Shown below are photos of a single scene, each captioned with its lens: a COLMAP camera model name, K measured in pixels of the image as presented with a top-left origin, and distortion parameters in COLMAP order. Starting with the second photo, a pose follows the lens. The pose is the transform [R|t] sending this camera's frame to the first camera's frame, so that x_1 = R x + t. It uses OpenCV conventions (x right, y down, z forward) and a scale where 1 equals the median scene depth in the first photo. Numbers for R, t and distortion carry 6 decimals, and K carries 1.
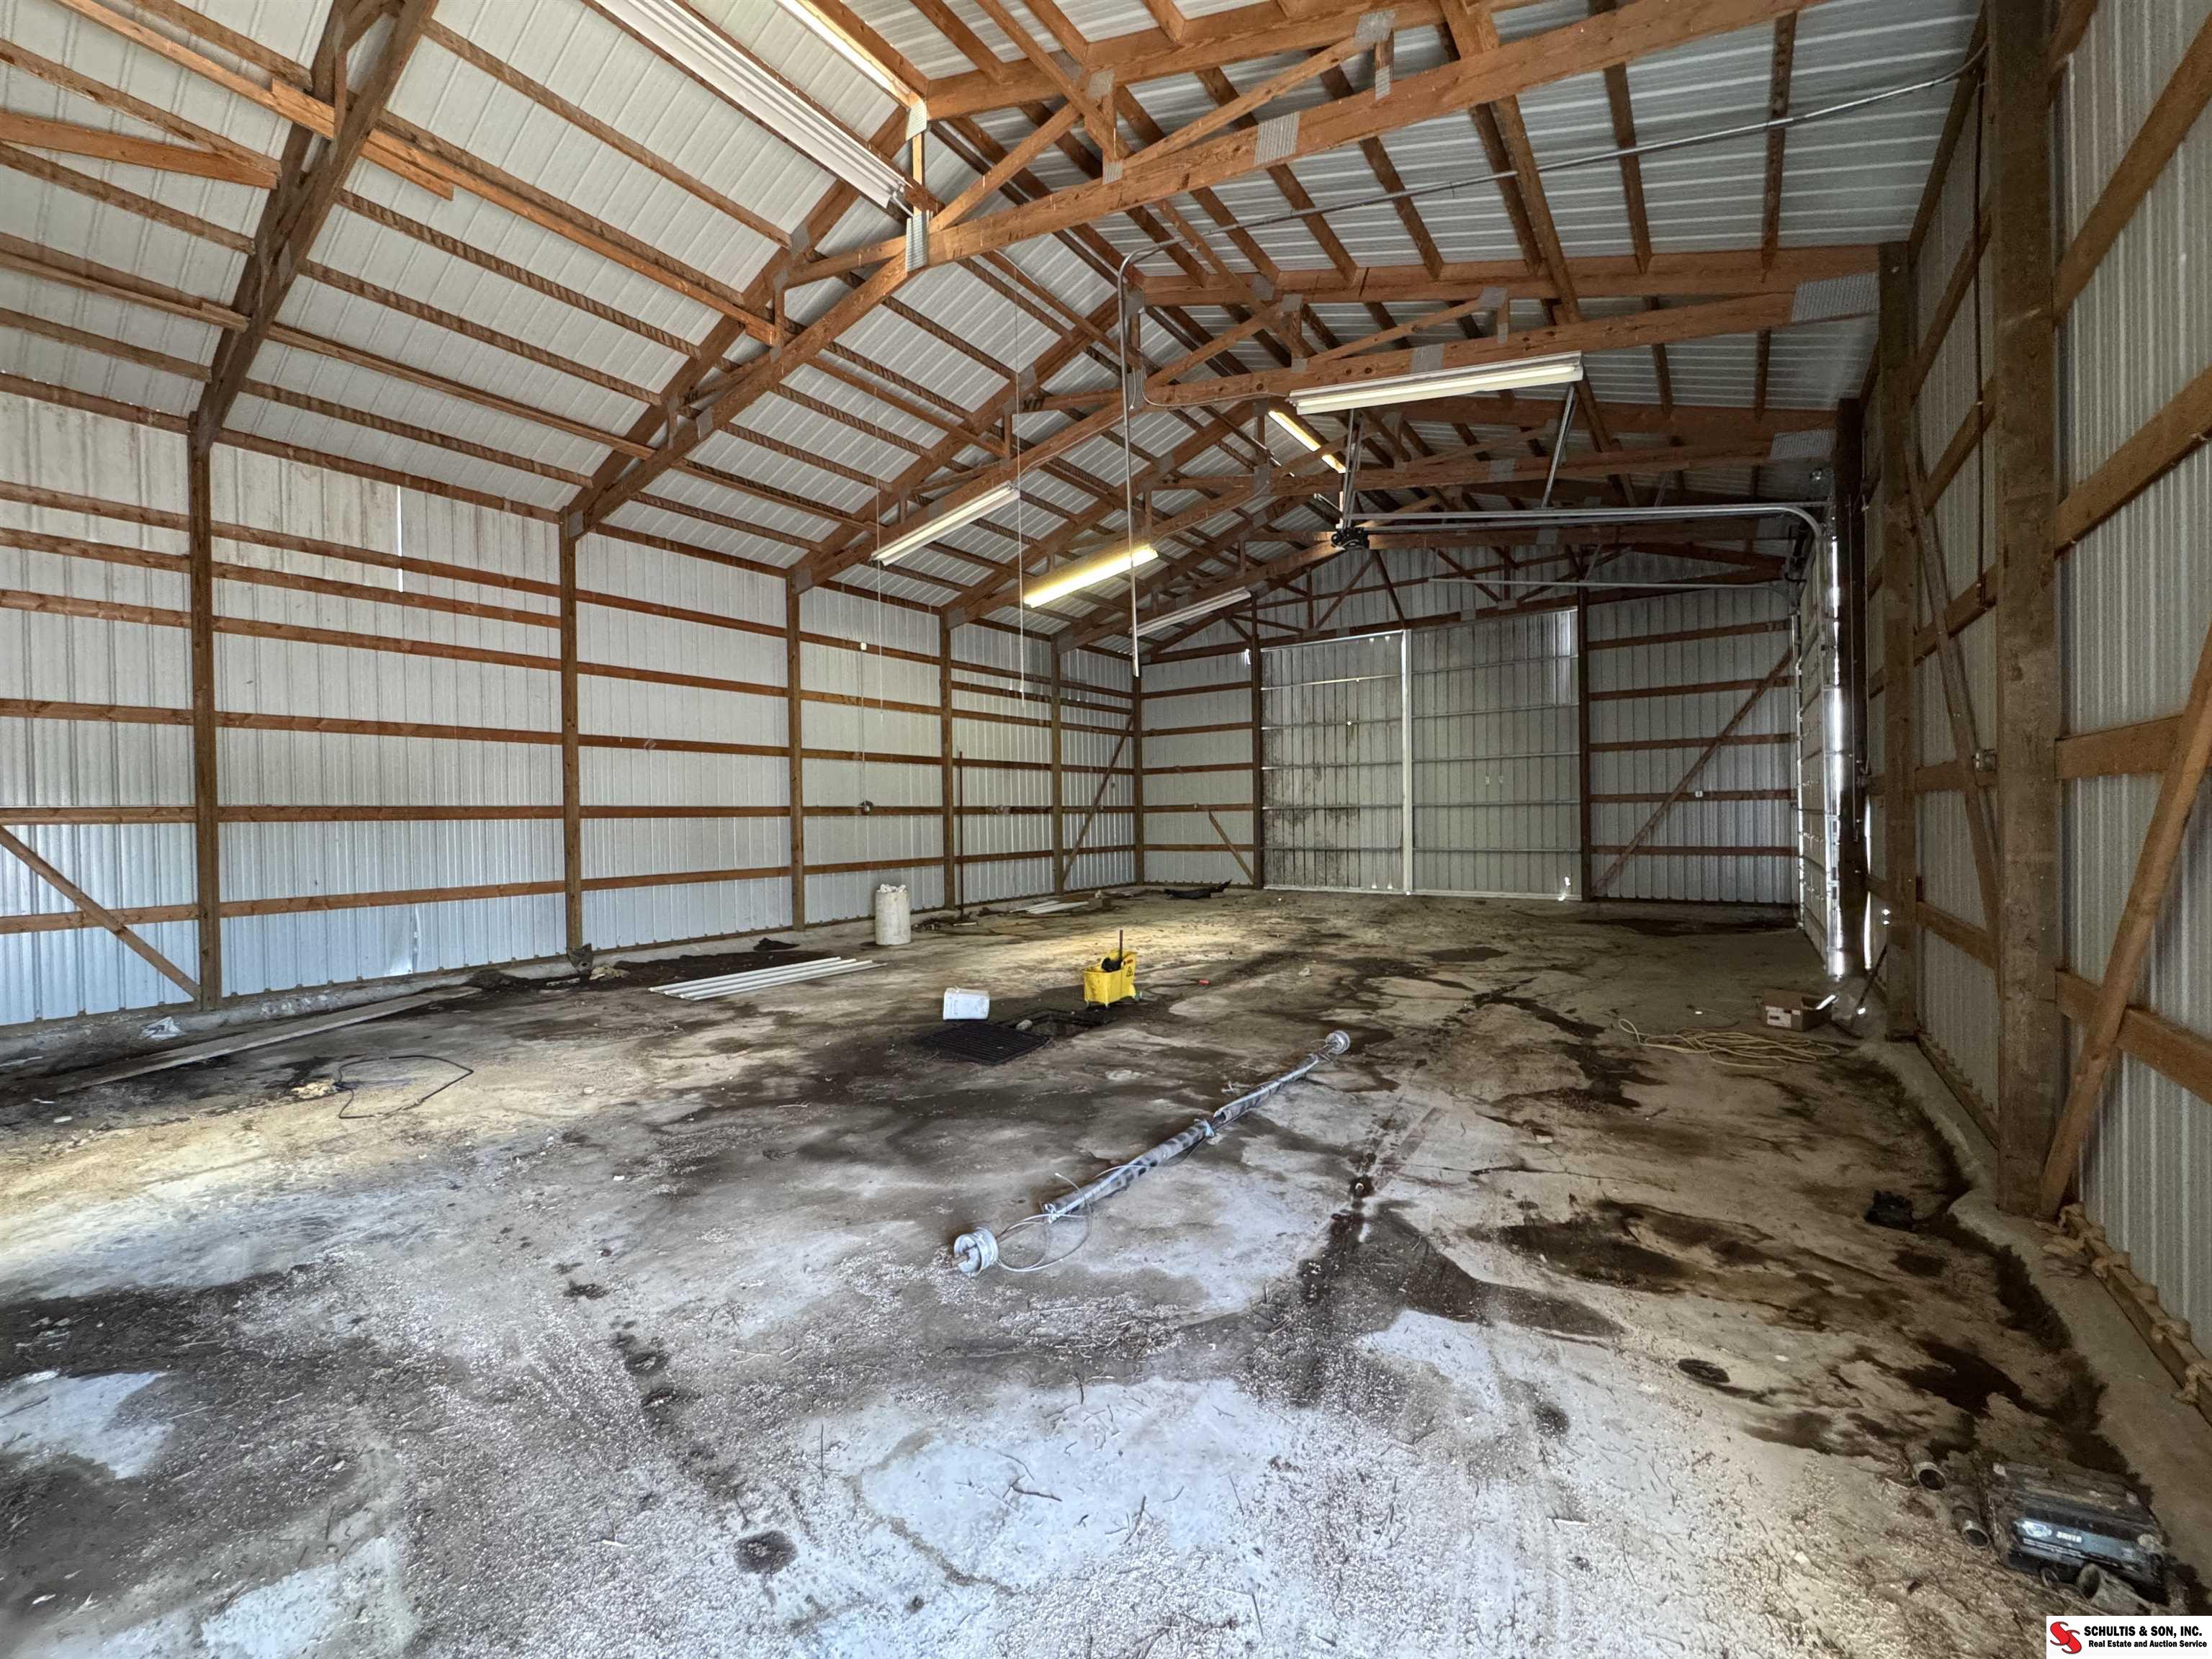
lens RADIAL K [[883.0, 0, 1104.6], [0, 883.0, 828.0], [0, 0, 1]] dist [-0.002913, 0.000715]
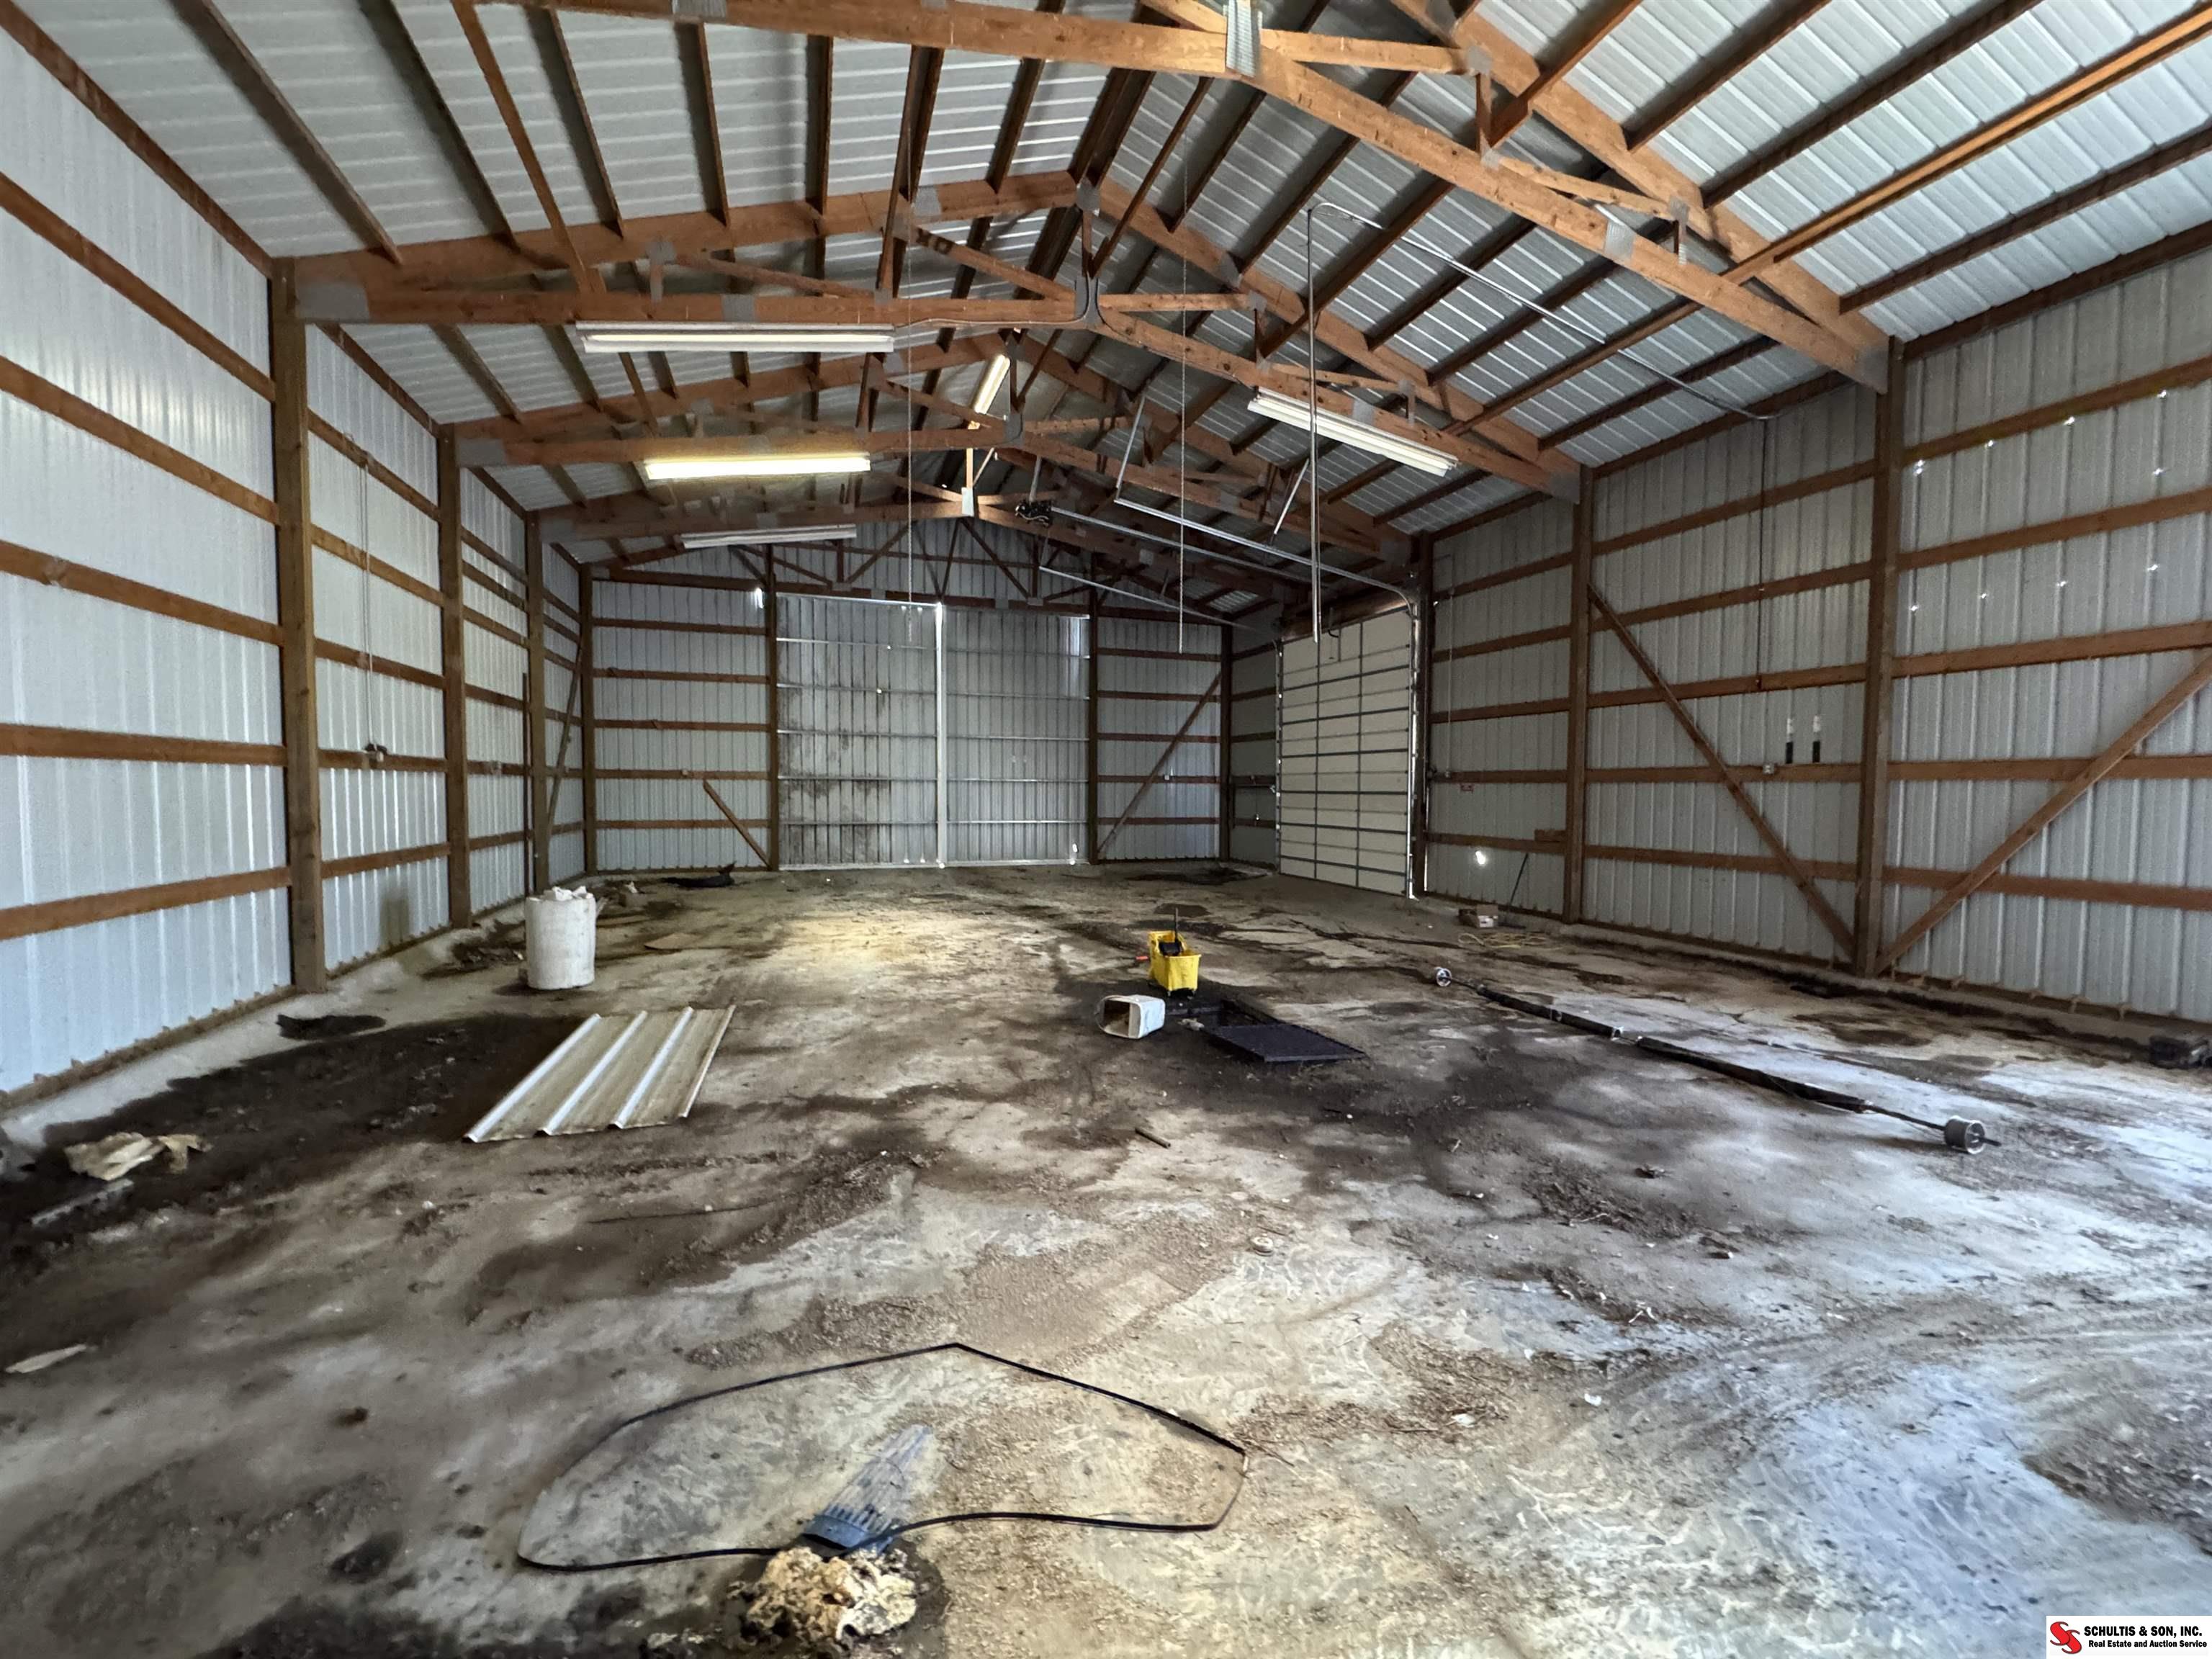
lens RADIAL K [[883.0, 0, 1104.7], [0, 883.0, 829.4], [0, 0, 1]] dist [-0.002913, 0.000715]
pose [[0.583107, -0.016606, 0.812226, -1.027885], [-0.006030, 0.999675, 0.024768, 0.014836], [-0.812373, -0.019340, 0.582817, 0.704452]]
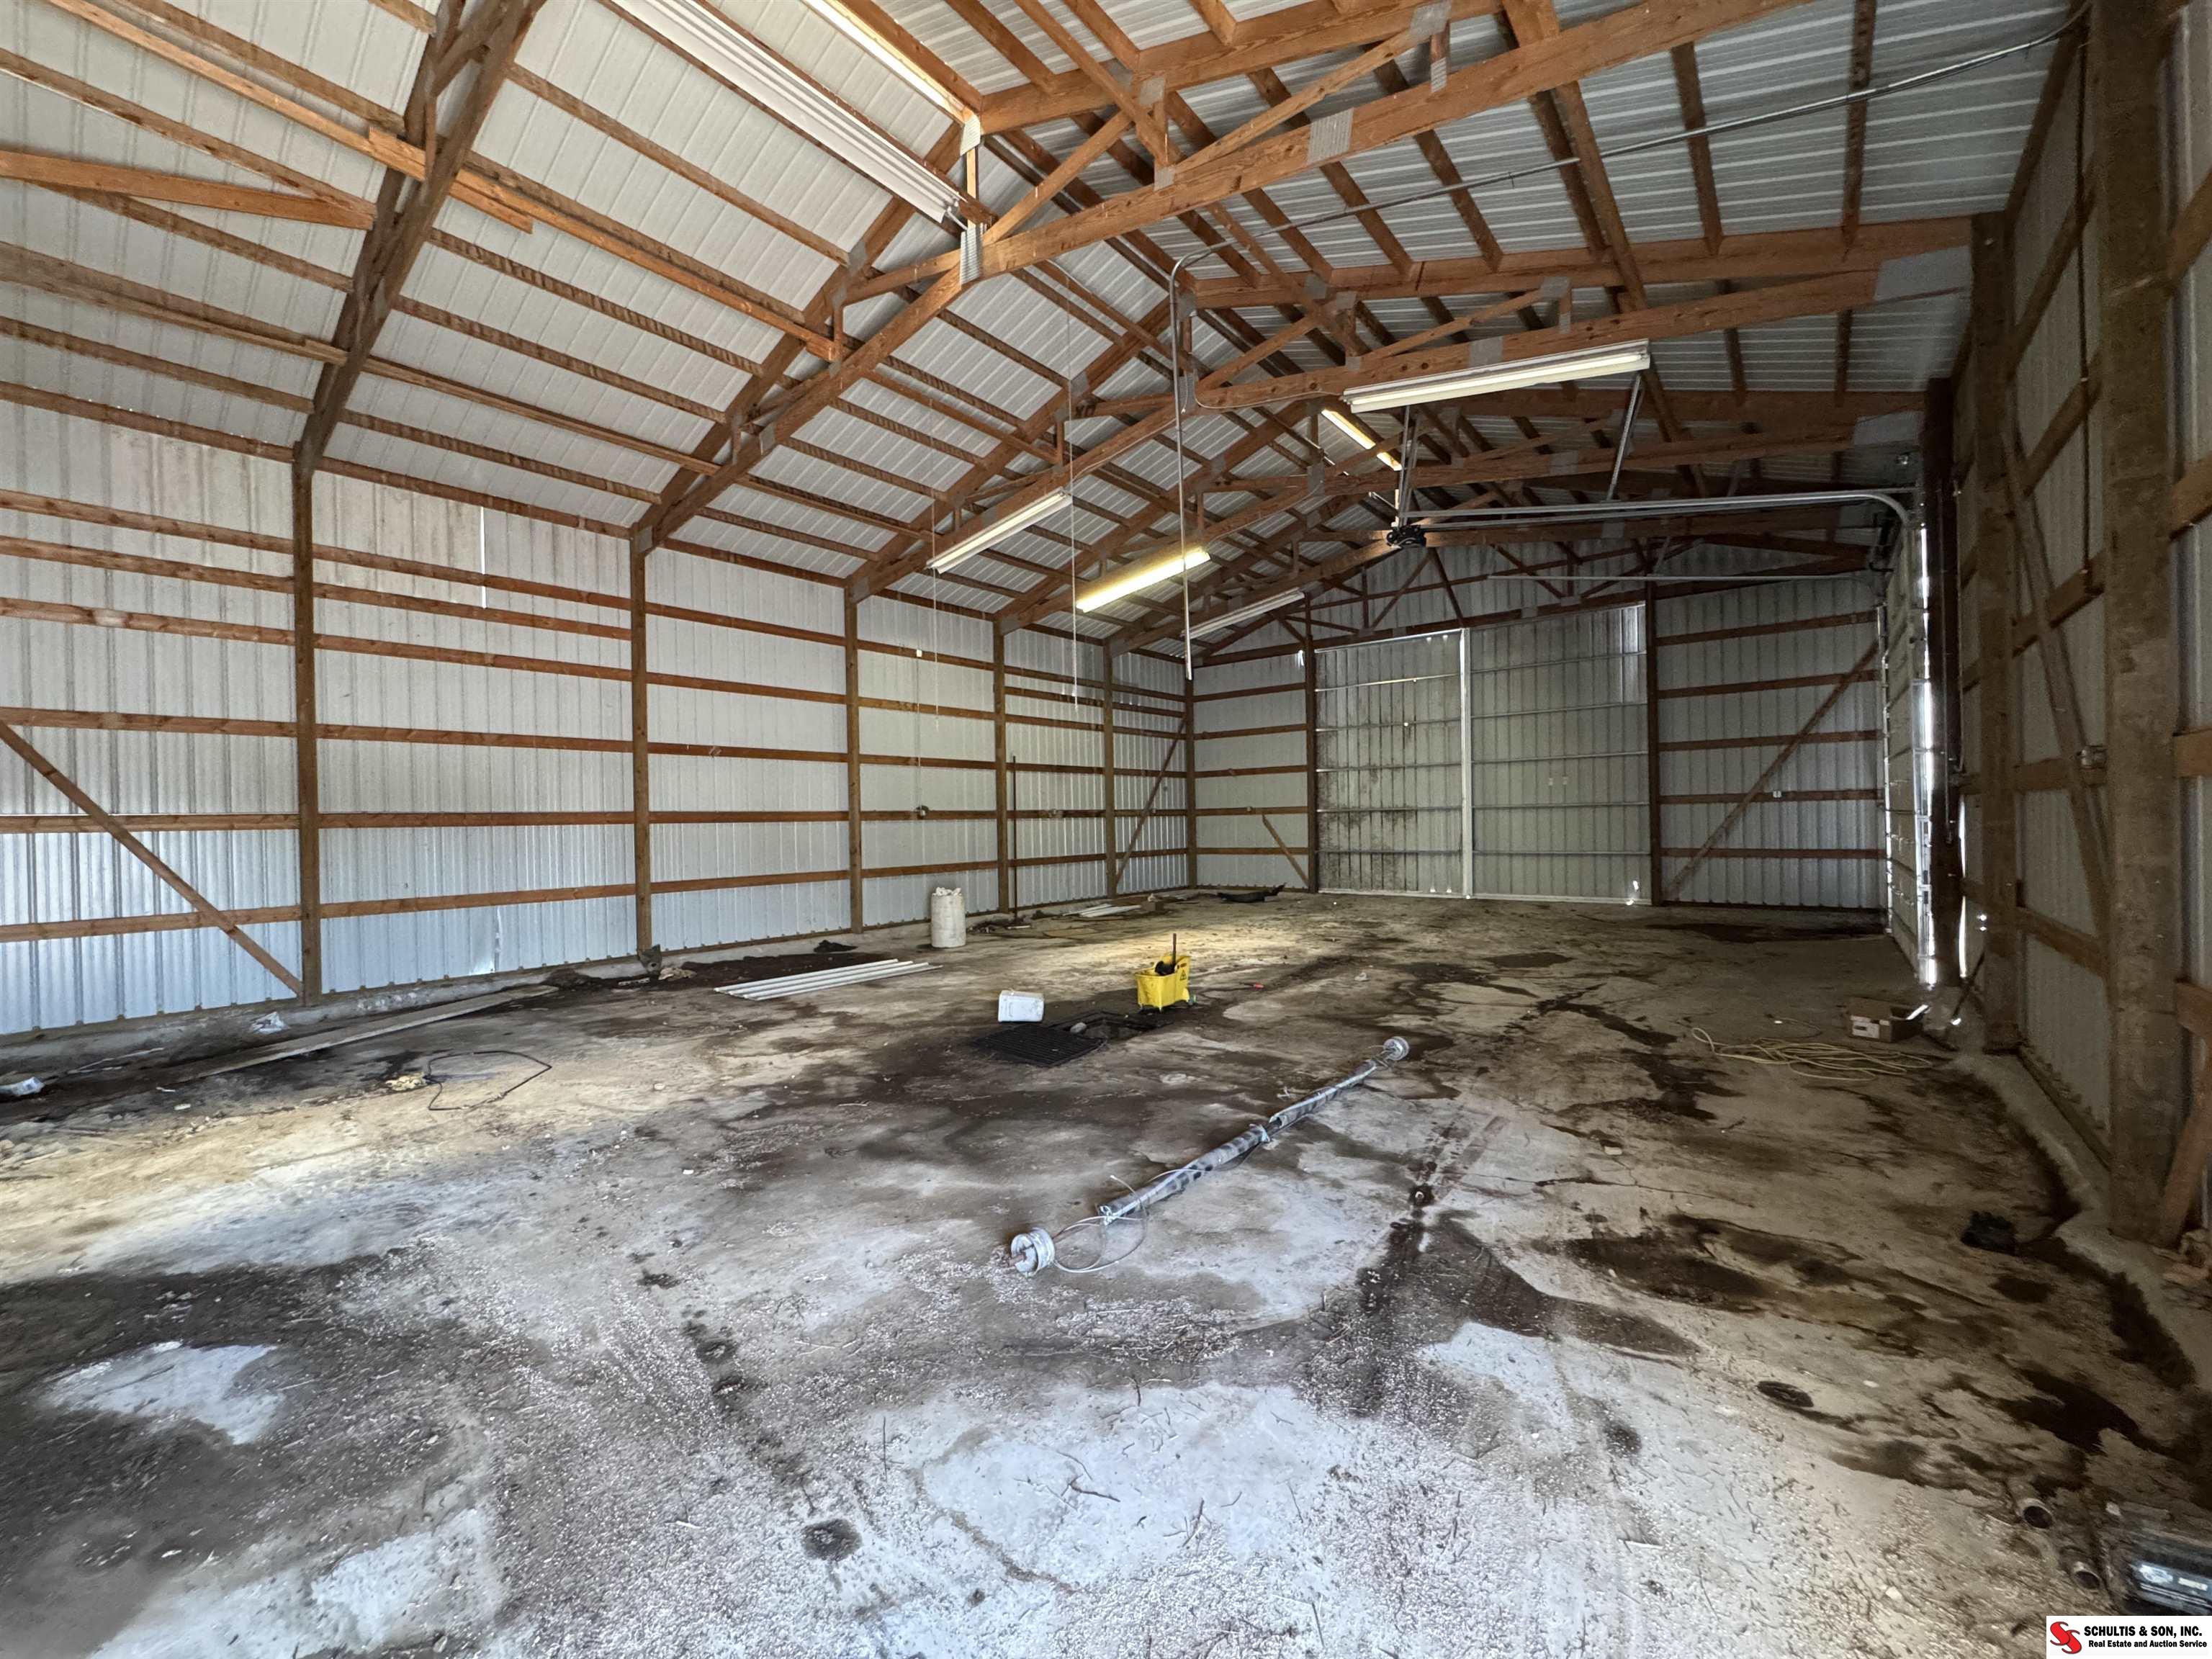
lens RADIAL K [[883.0, 0, 1105.1], [0, 883.0, 828.2], [0, 0, 1]] dist [-0.002913, 0.000715]
pose [[0.998290, -0.003092, -0.058379, -0.001503], [0.002873, 0.999989, -0.003831, -0.000003], [0.058390, 0.003656, 0.998287, -0.002411]]
